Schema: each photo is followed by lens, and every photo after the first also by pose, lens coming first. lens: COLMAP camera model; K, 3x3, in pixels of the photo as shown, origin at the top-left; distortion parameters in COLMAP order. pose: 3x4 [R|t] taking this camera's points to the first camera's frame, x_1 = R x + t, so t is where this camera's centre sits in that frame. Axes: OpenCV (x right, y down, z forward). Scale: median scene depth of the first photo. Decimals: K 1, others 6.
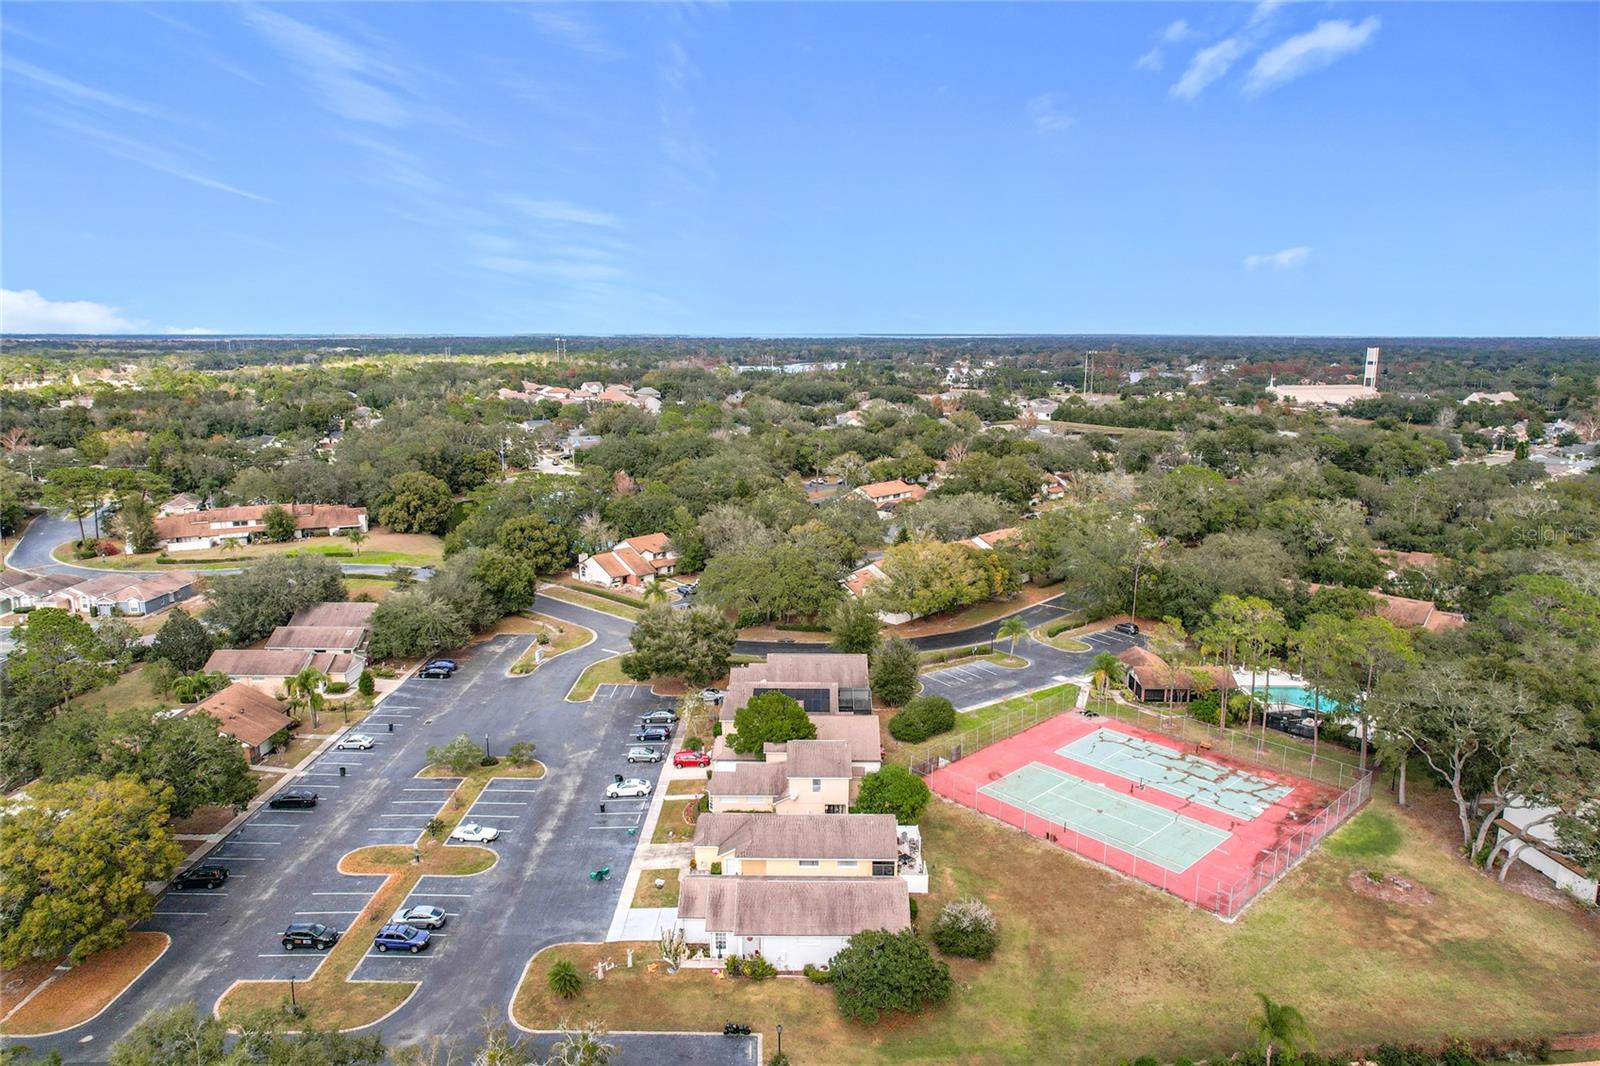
lens RADIAL K [[1009.4, 0, 801.6], [0, 1009.4, 533.4], [0, 0, 1]] dist [-0.061074, 0.058871]
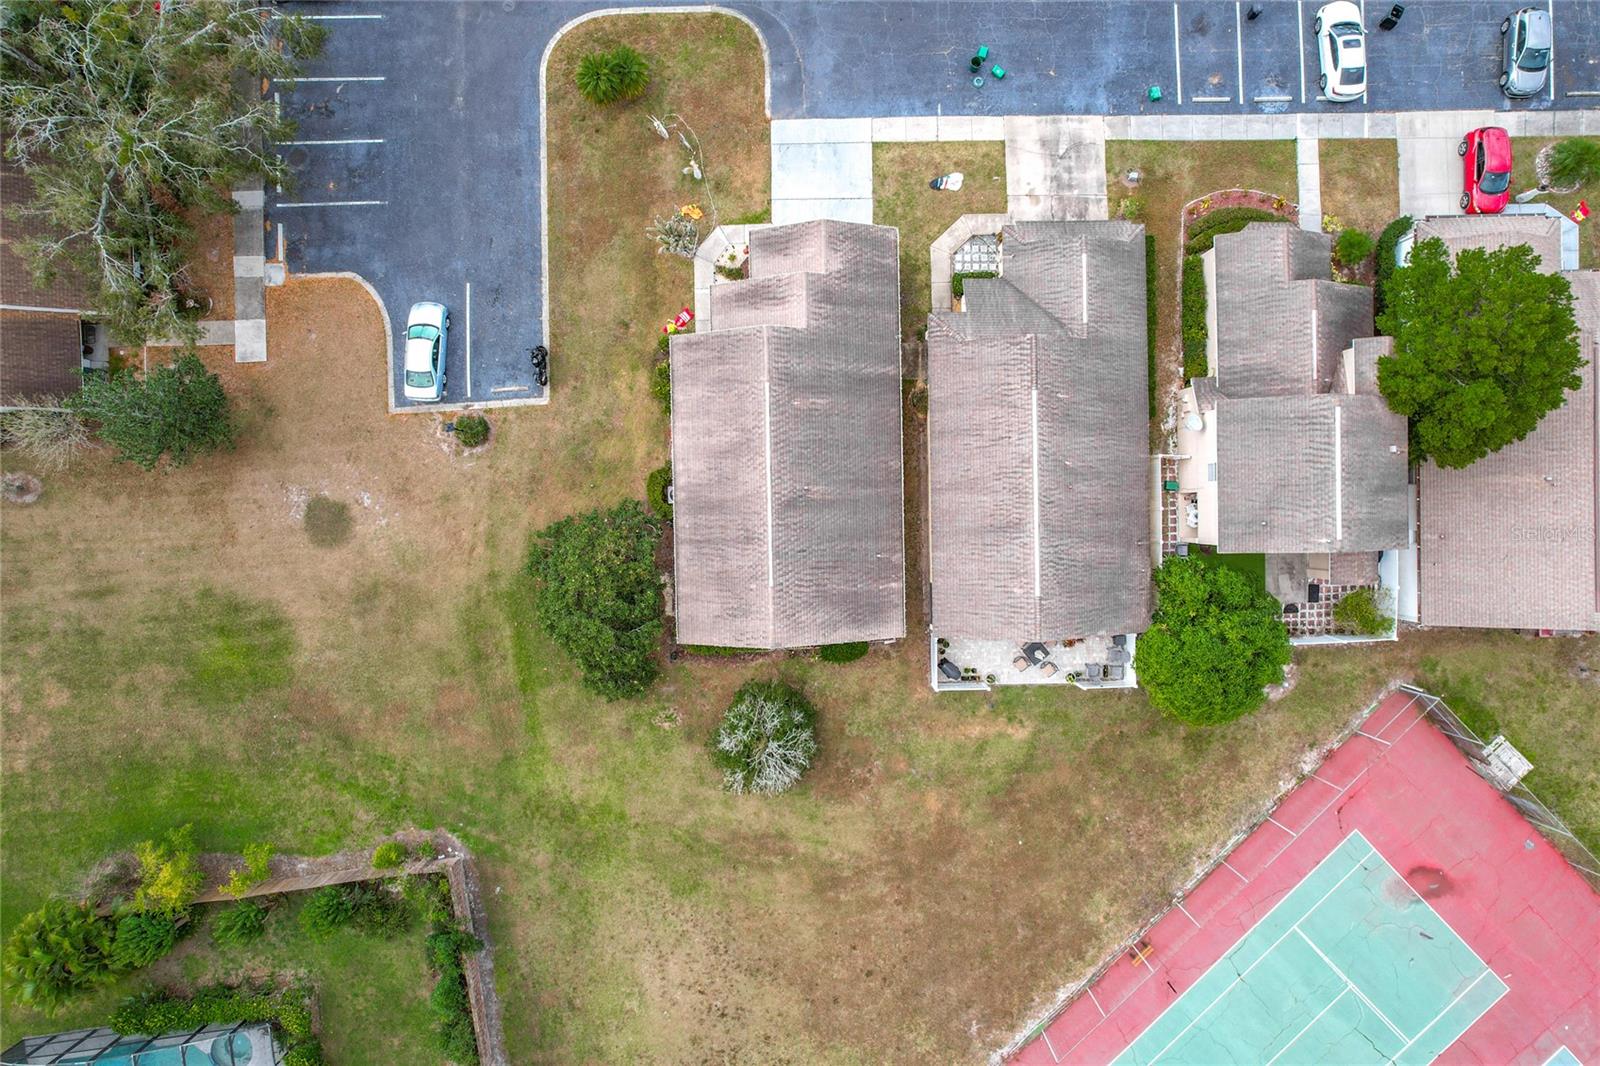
lens RADIAL K [[1009.4, 0, 801.6], [0, 1009.4, 533.4], [0, 0, 1]] dist [-0.061074, 0.058871]
pose [[0.028003, 0.999461, 0.017158, 0.023785], [-0.200358, -0.011205, 0.979659, -0.114686], [0.979323, -0.030871, 0.199936, 0.596843]]
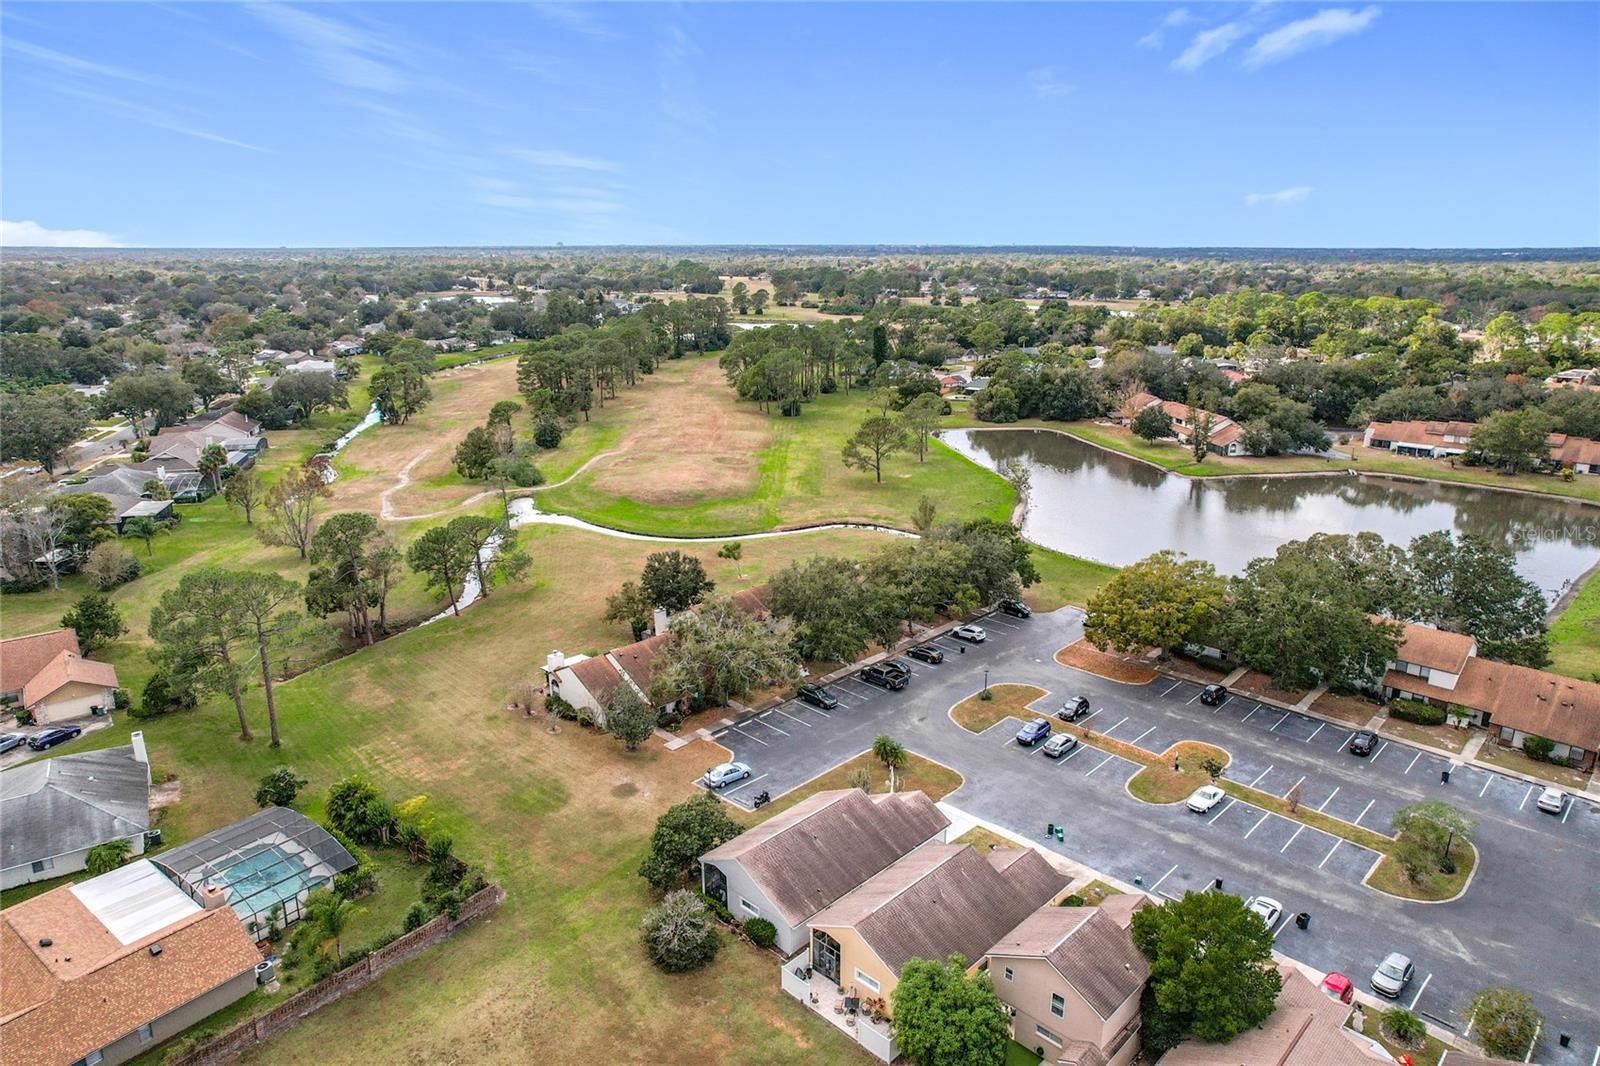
lens RADIAL K [[1007.5, 0, 800.0], [0, 1007.5, 533.0], [0, 0, 1]] dist [-0.057120, 0.067607]
pose [[-0.692690, 0.198115, -0.693491, 0.413247], [-0.140681, 0.905950, 0.399329, -0.185476], [0.707382, 0.374172, -0.599672, 0.963973]]
